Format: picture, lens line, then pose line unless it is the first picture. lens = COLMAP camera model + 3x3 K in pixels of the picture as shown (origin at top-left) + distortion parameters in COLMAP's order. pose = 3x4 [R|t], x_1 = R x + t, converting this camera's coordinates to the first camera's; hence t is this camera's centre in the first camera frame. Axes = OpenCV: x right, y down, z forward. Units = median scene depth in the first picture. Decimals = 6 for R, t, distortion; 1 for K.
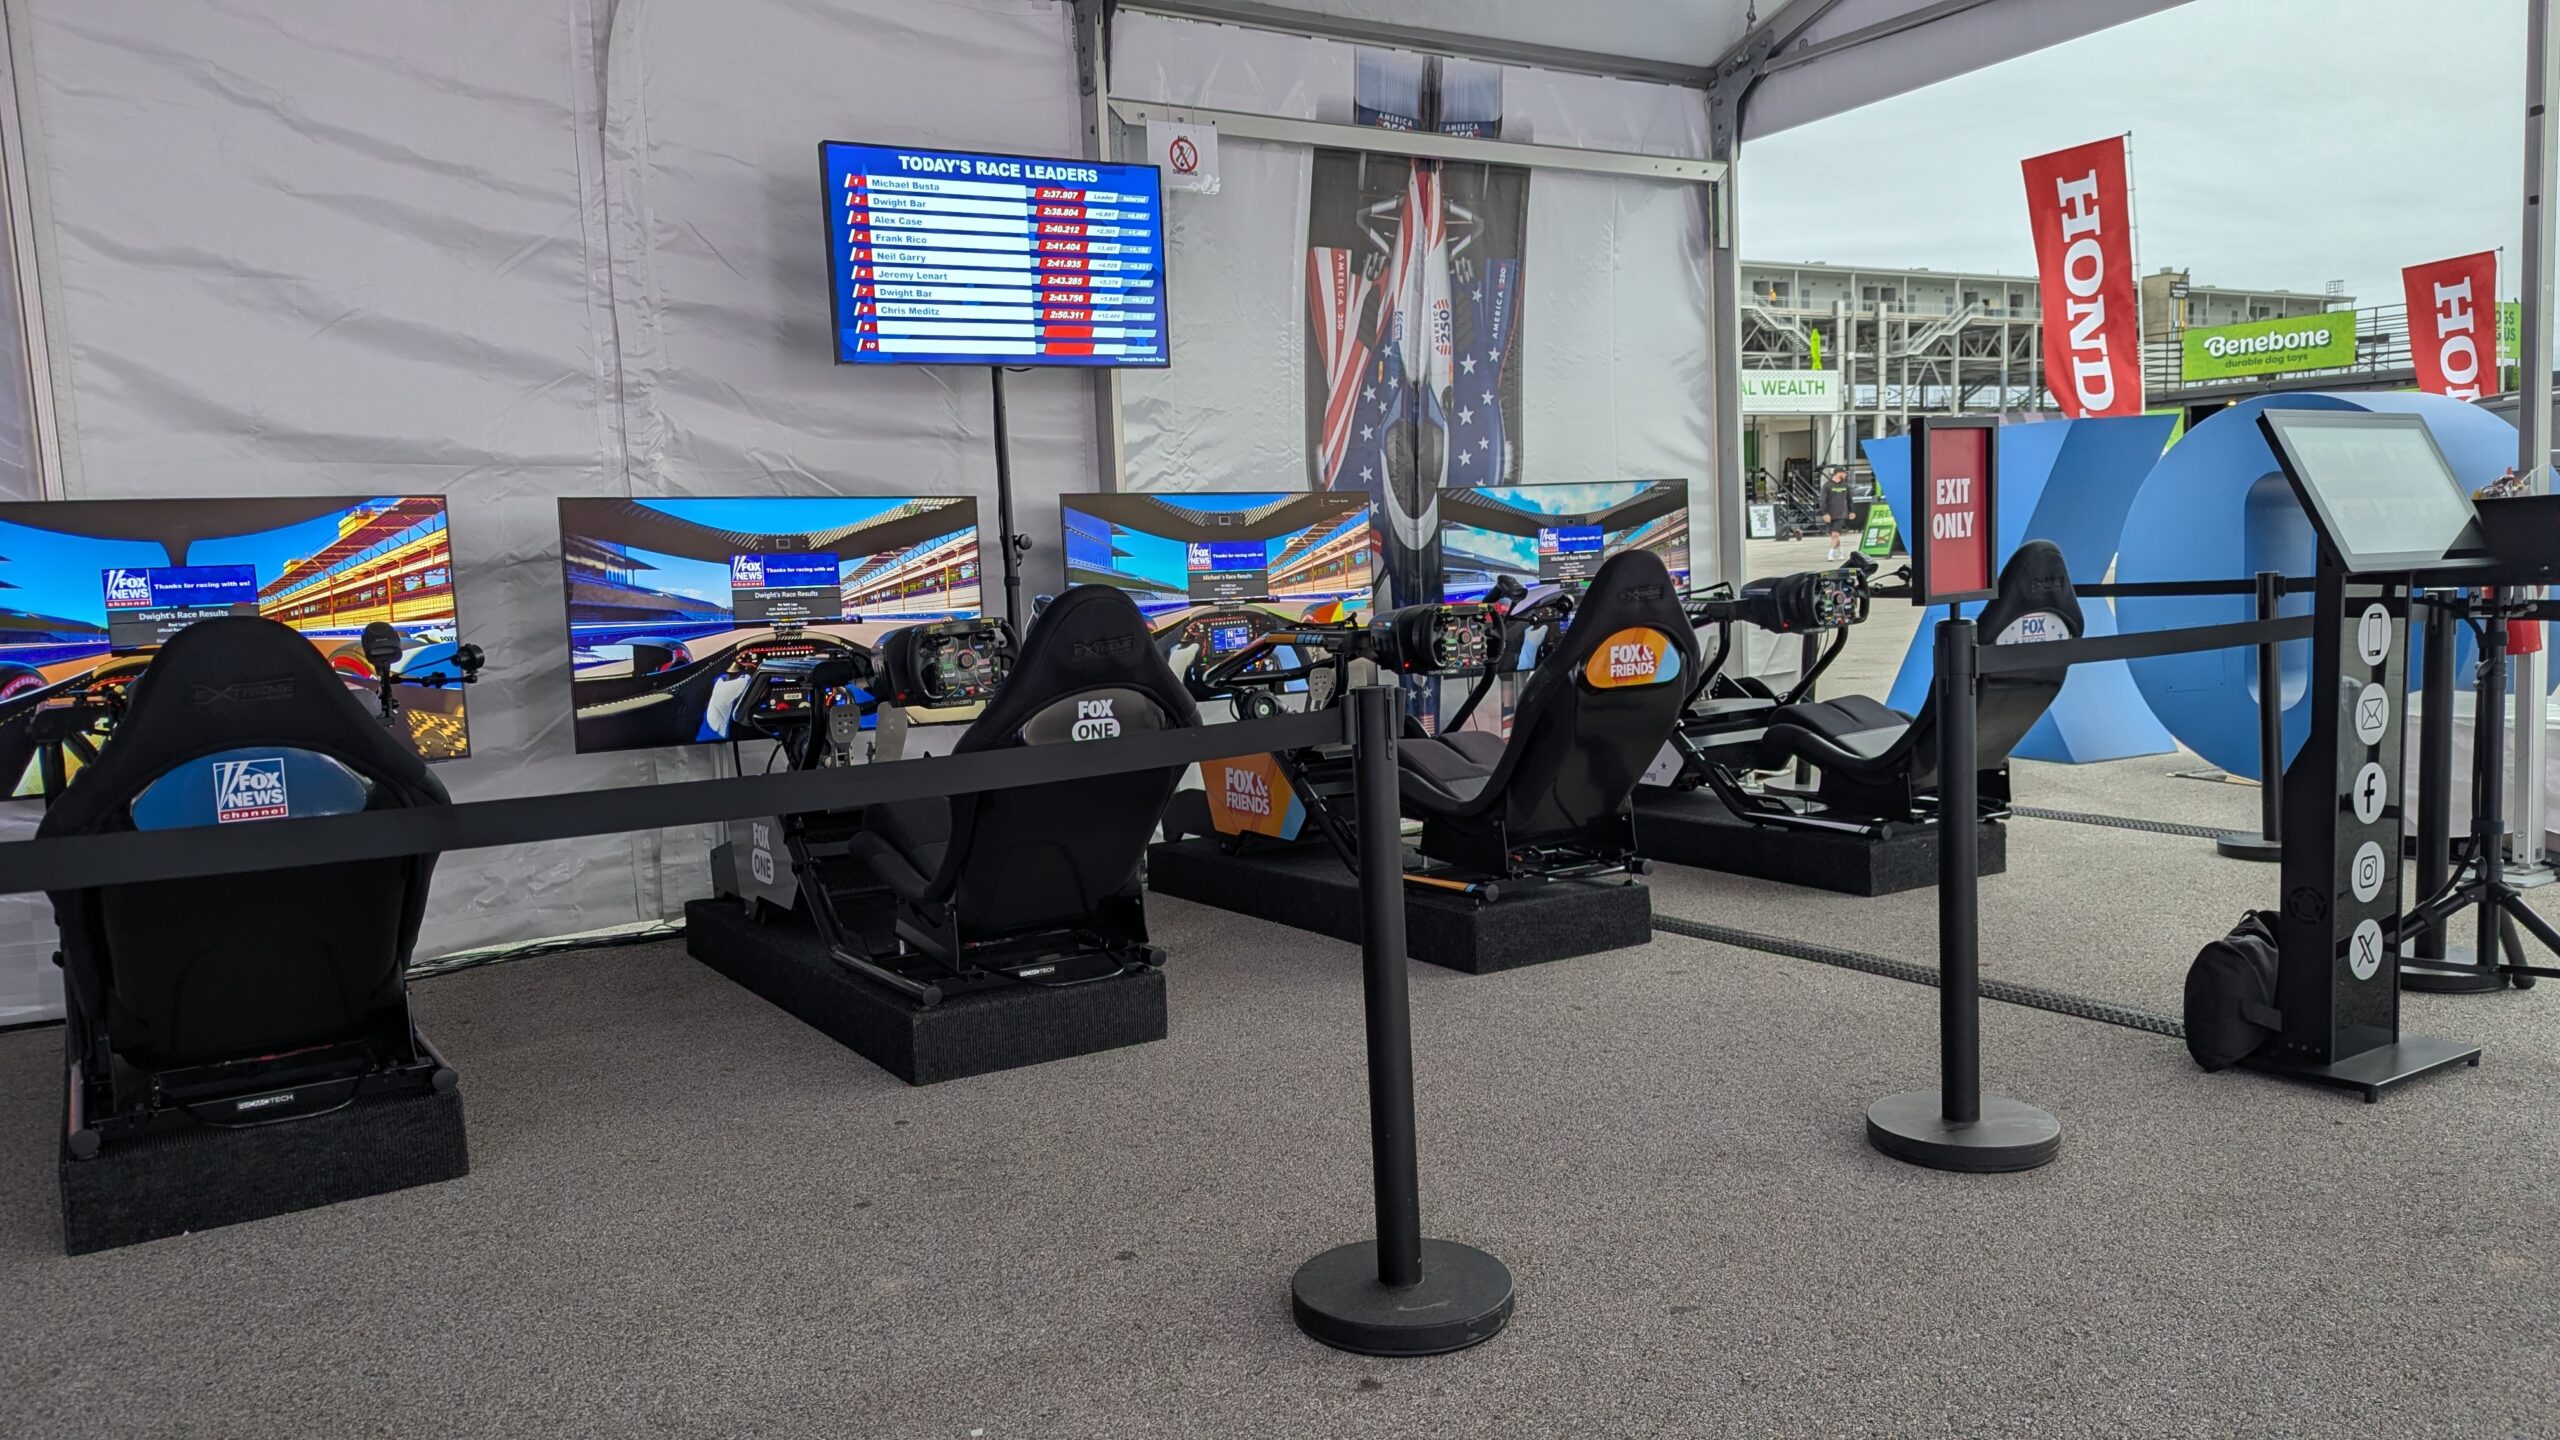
lens RADIAL K [[1804.5, 0, 1280.5], [0, 1804.5, 791.5], [0, 0, 1]] dist [0.013089, -0.025613]
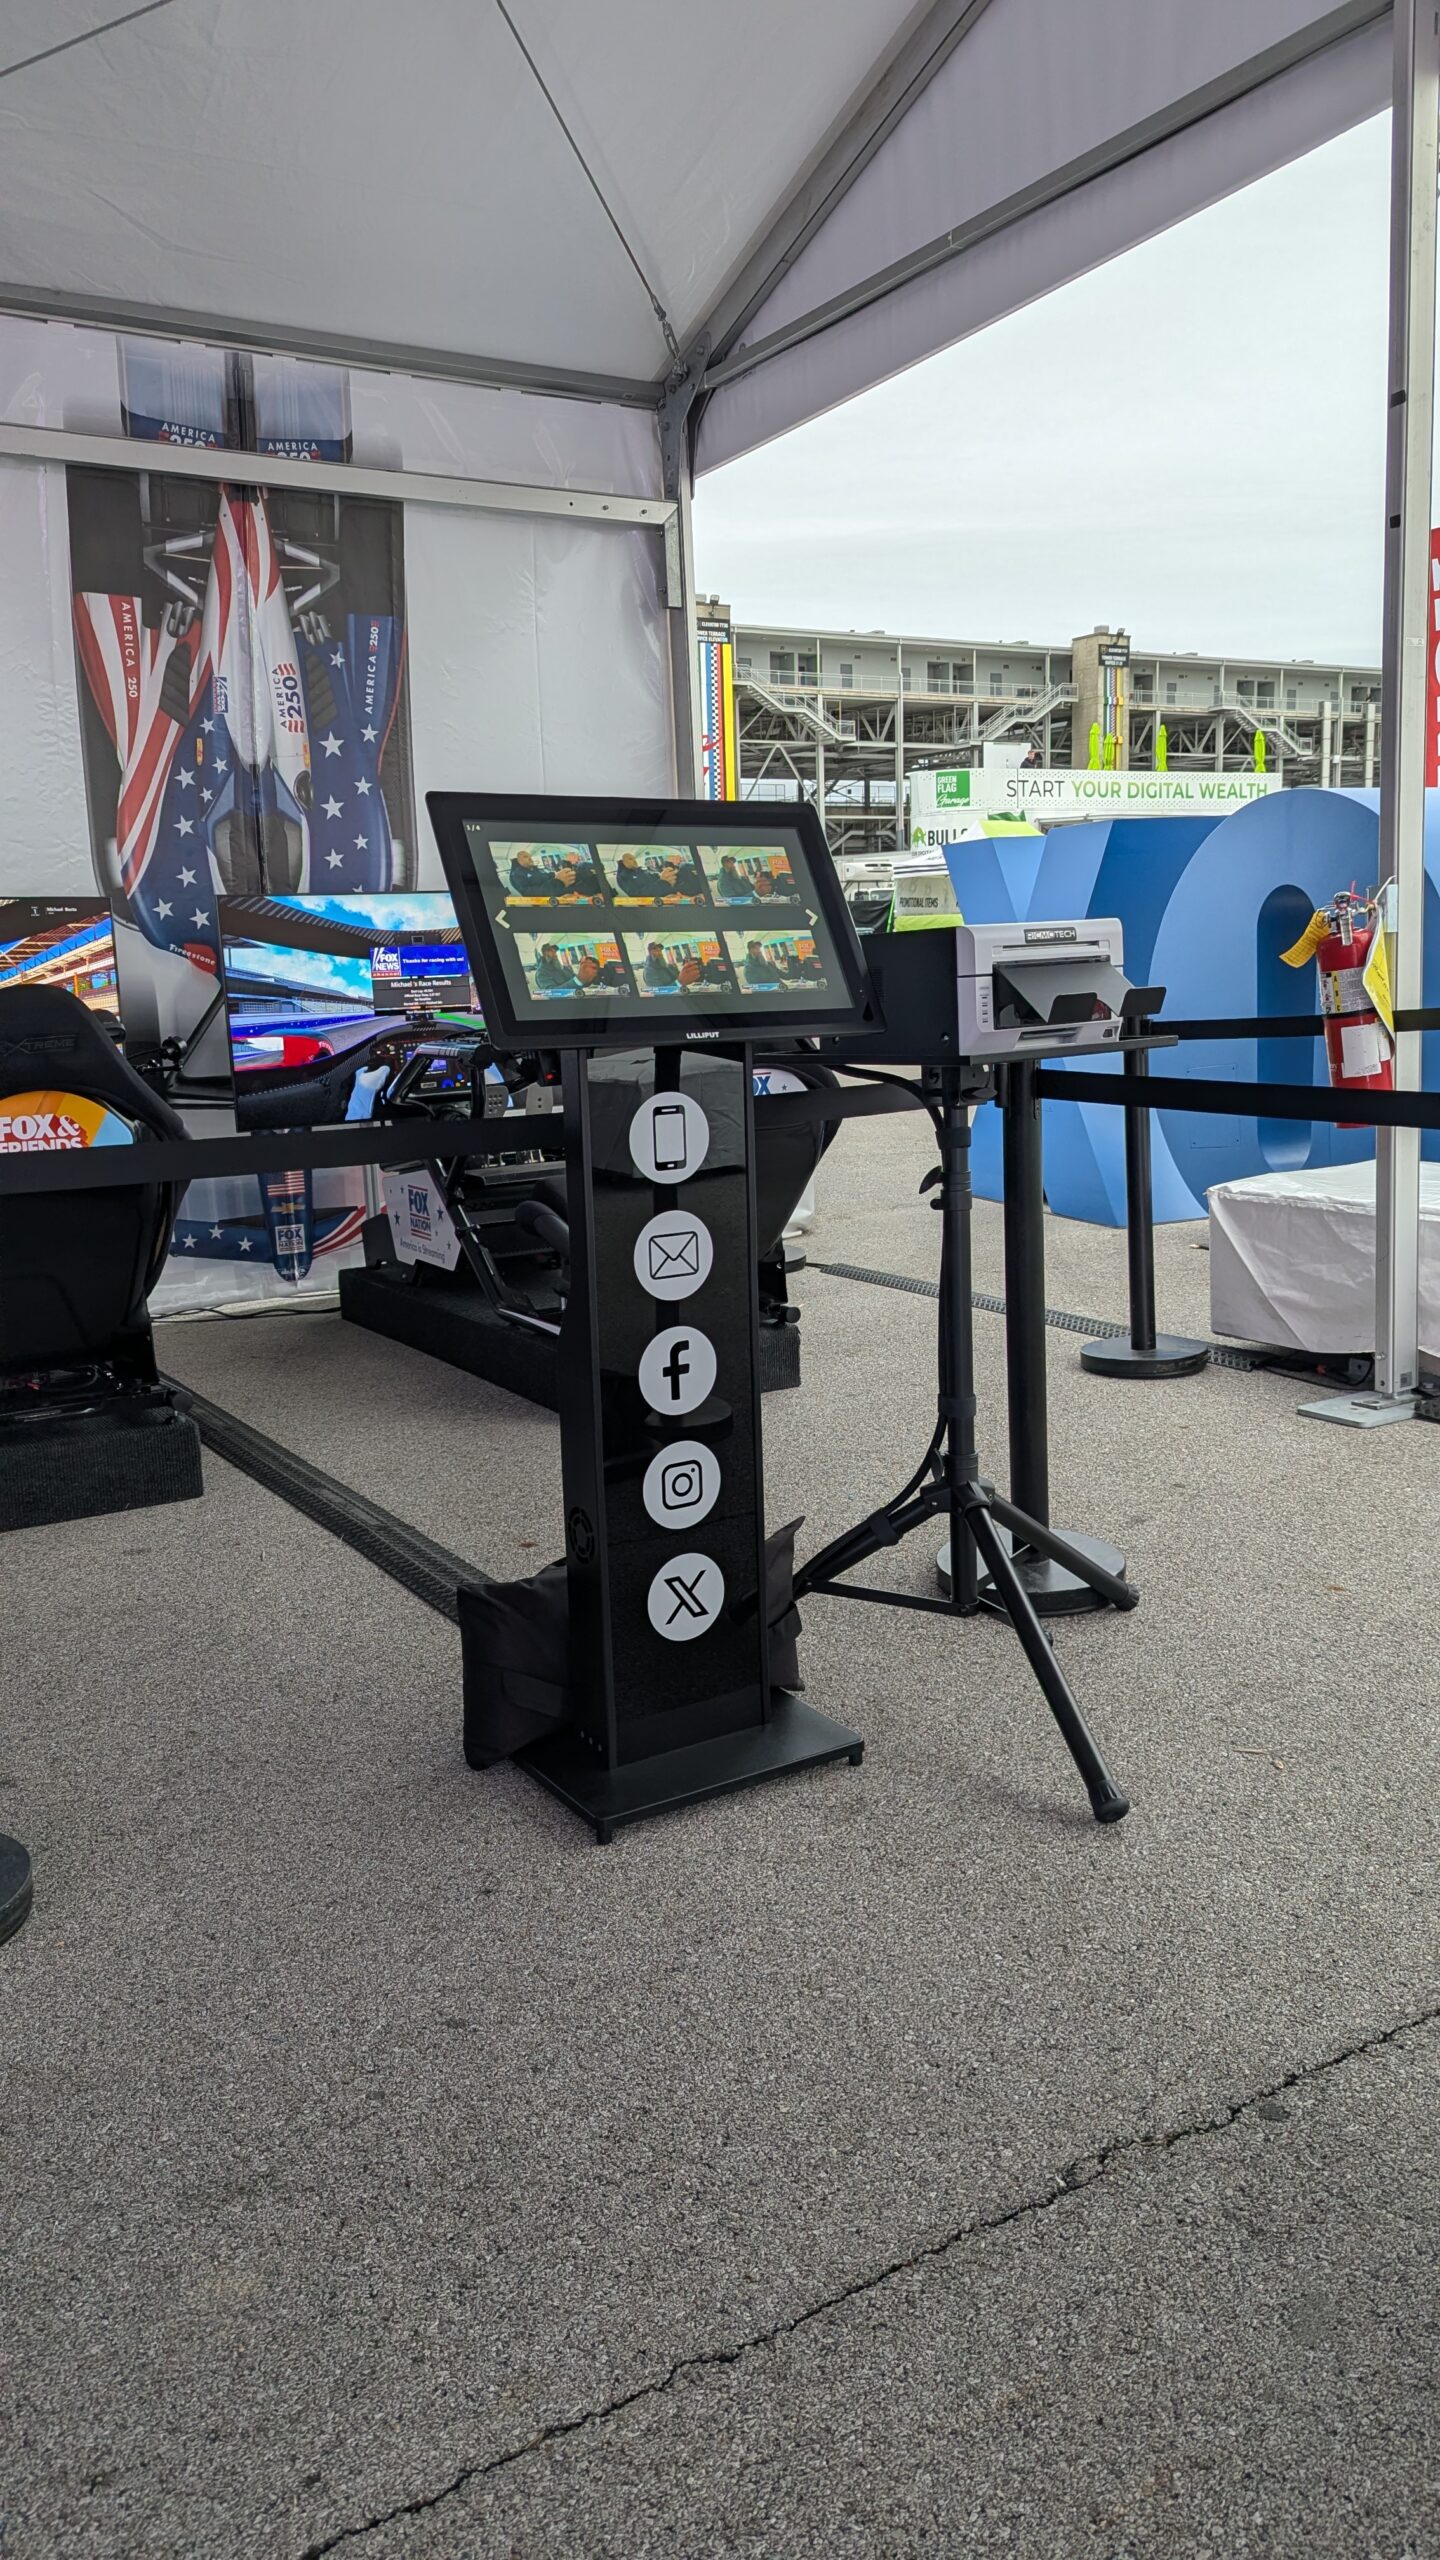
lens RADIAL K [[1825.2, 0, 722.0], [0, 1825.2, 1287.5], [0, 0, 1]] dist [0.065219, -0.072078]
pose [[0.999955, 0.009414, 0.000794, 0.296528], [-0.009440, 0.998895, 0.046039, -0.029700], [-0.000360, -0.046045, 0.998939, 0.152300]]
